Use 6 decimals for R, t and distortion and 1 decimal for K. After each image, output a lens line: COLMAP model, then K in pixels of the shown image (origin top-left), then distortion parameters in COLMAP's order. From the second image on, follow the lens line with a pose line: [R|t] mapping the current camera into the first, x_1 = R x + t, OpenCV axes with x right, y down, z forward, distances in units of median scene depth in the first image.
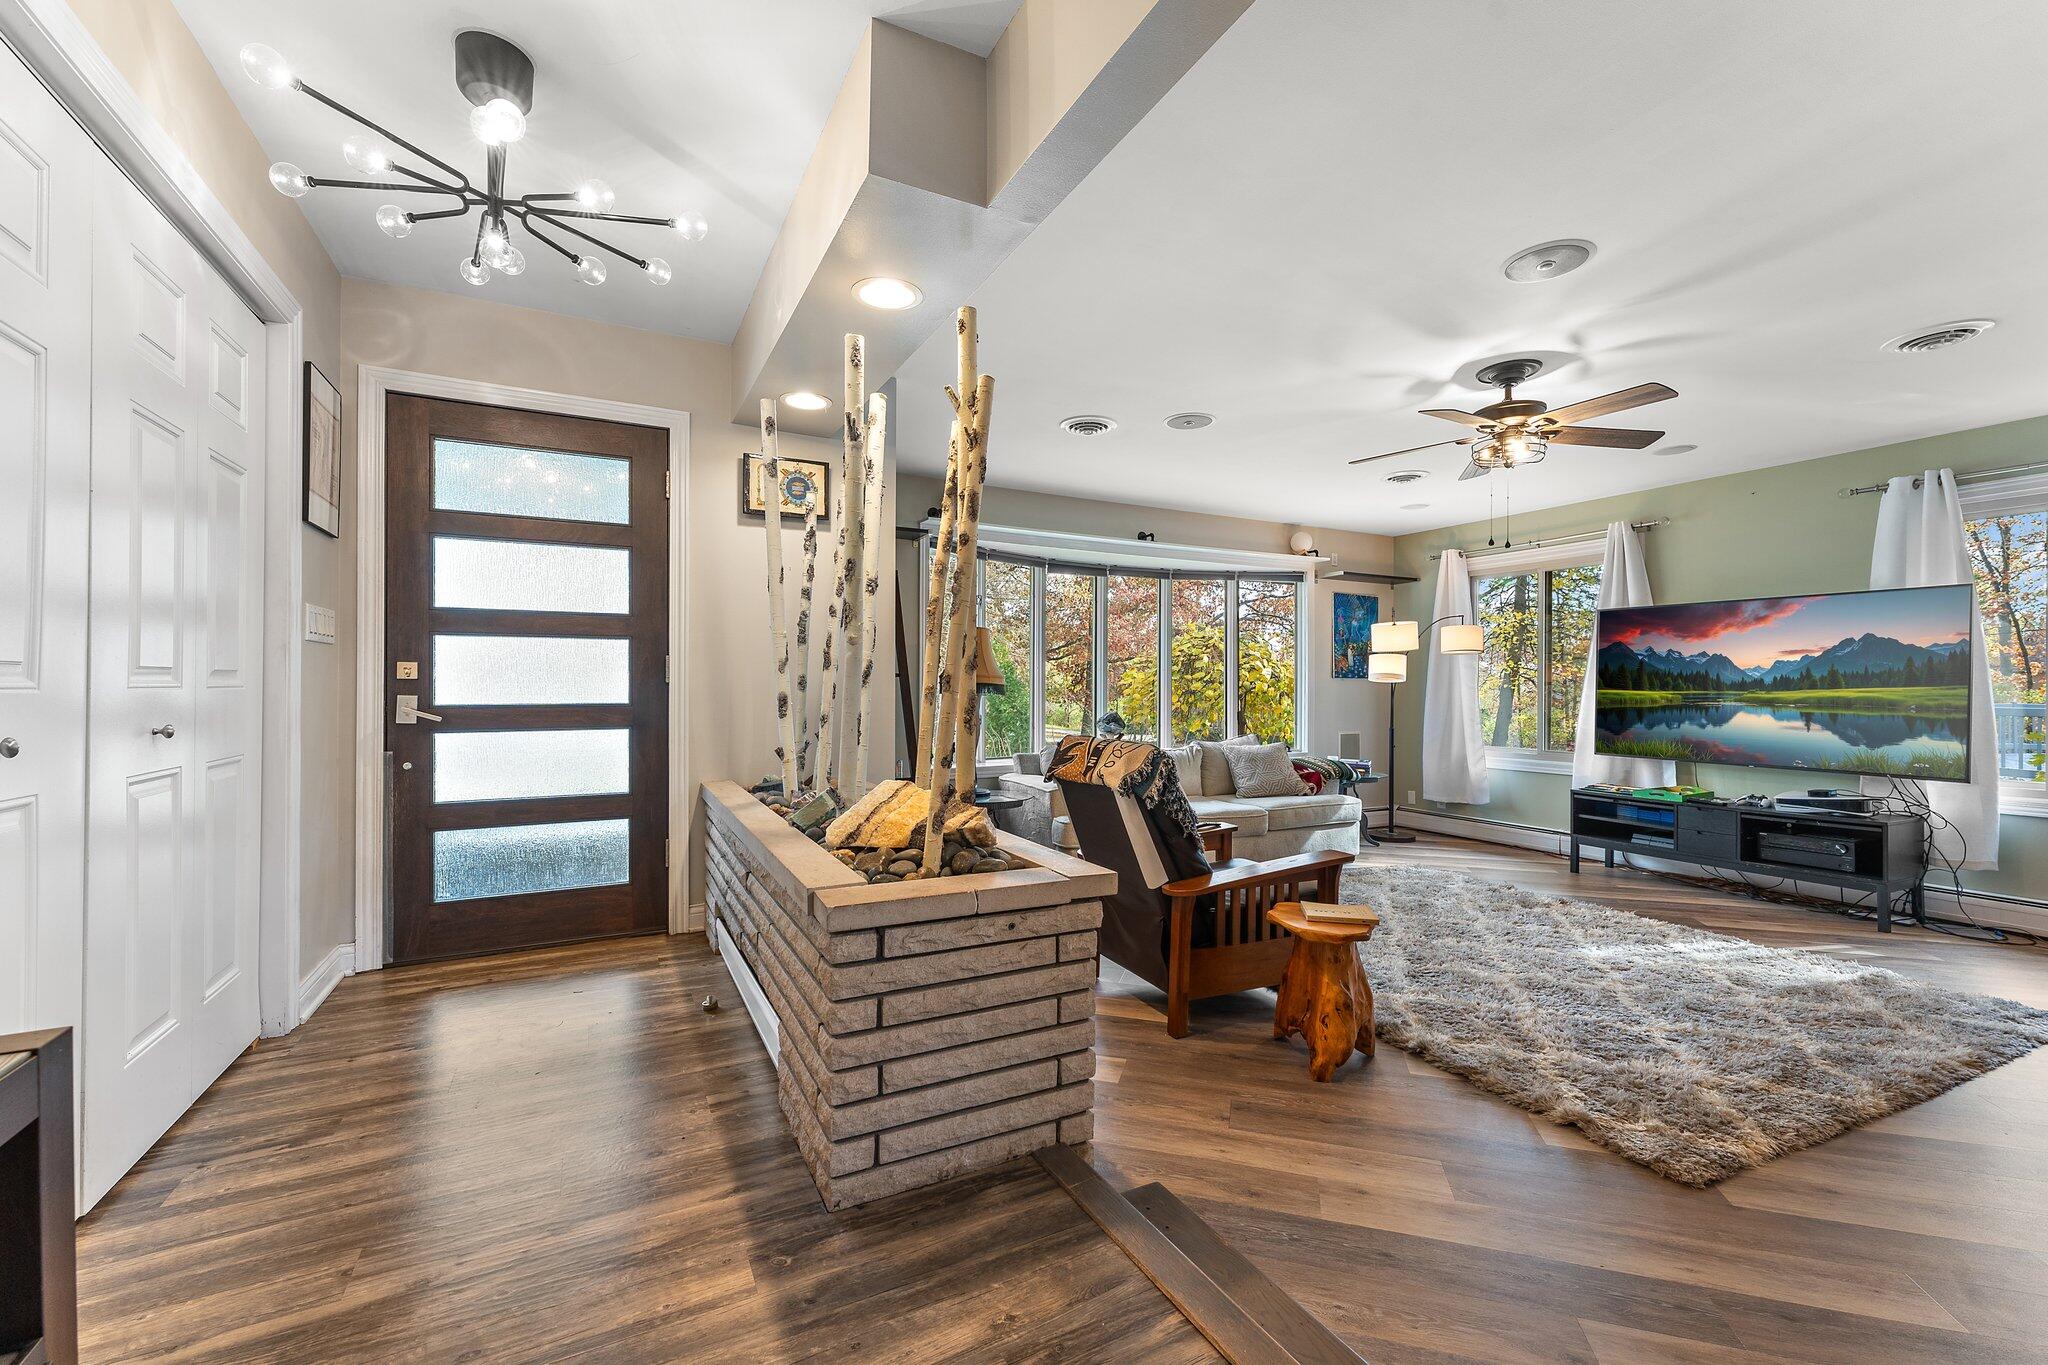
lens RADIAL K [[821.7, 0, 1023.5], [0, 821.7, 692.1], [0, 0, 1]] dist [0.000704, 0.000419]
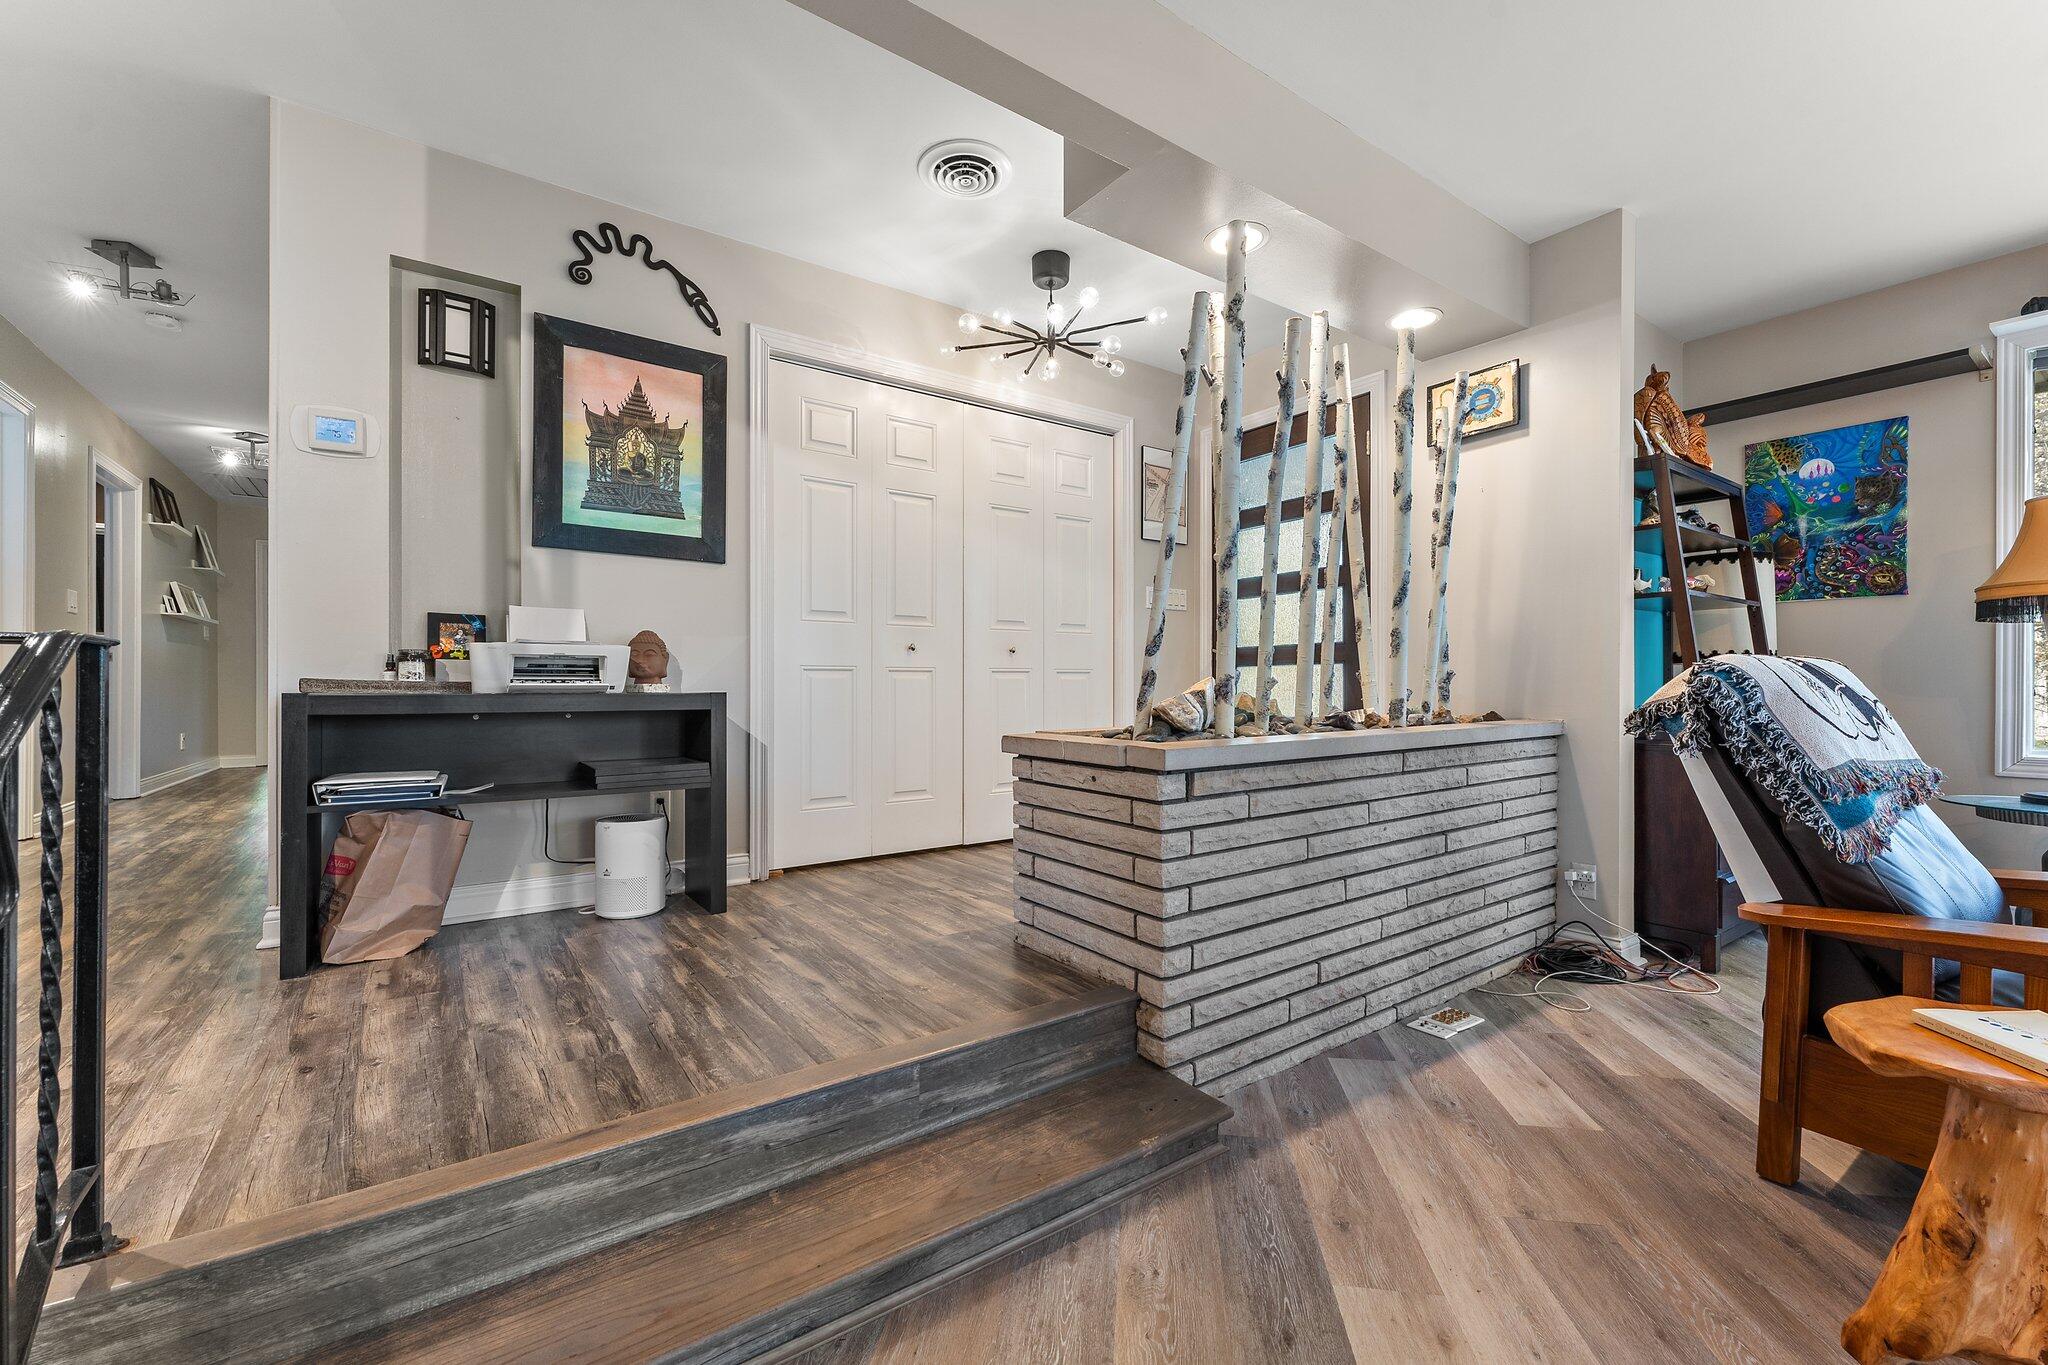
lens RADIAL K [[821.7, 0, 1019.1], [0, 821.7, 685.5], [0, 0, 1]] dist [0.000704, 0.000419]
pose [[0.141398, -0.005110, -0.989940, 0.383993], [-0.001573, 0.999984, -0.005386, 0.052167], [0.989952, 0.002318, 0.141388, 0.241456]]
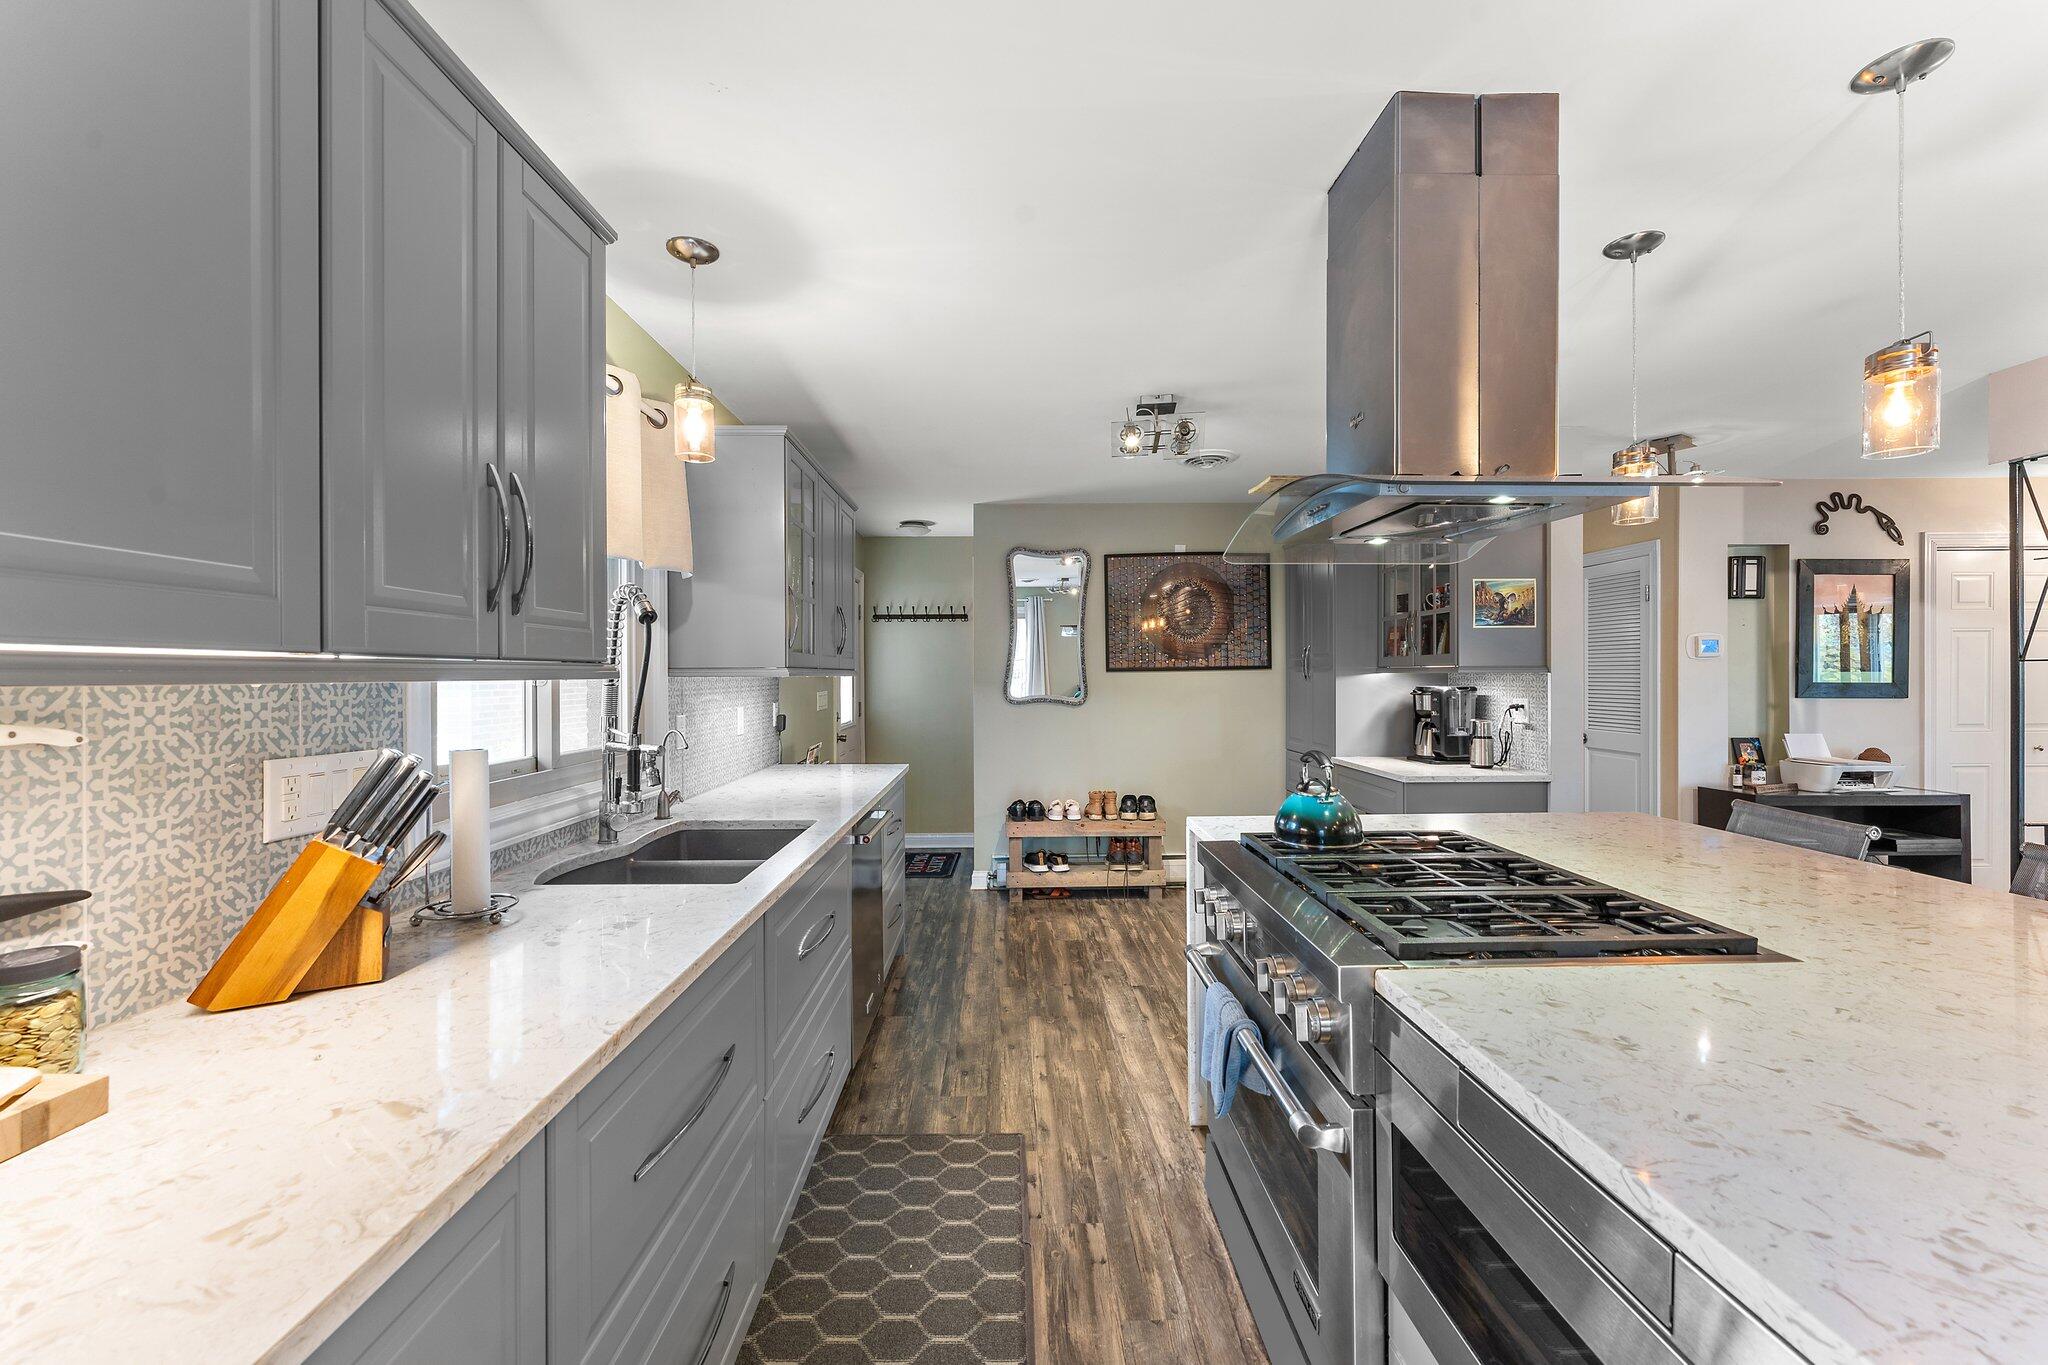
lens RADIAL K [[821.7, 0, 1024.9], [0, 821.7, 677.8], [0, 0, 1]] dist [0.000704, 0.000419]
pose [[-0.445832, -0.003982, -0.895108, 1.003025], [0.000005, 0.999990, -0.004451, -0.060857], [0.895117, -0.001989, -0.445828, -0.362001]]
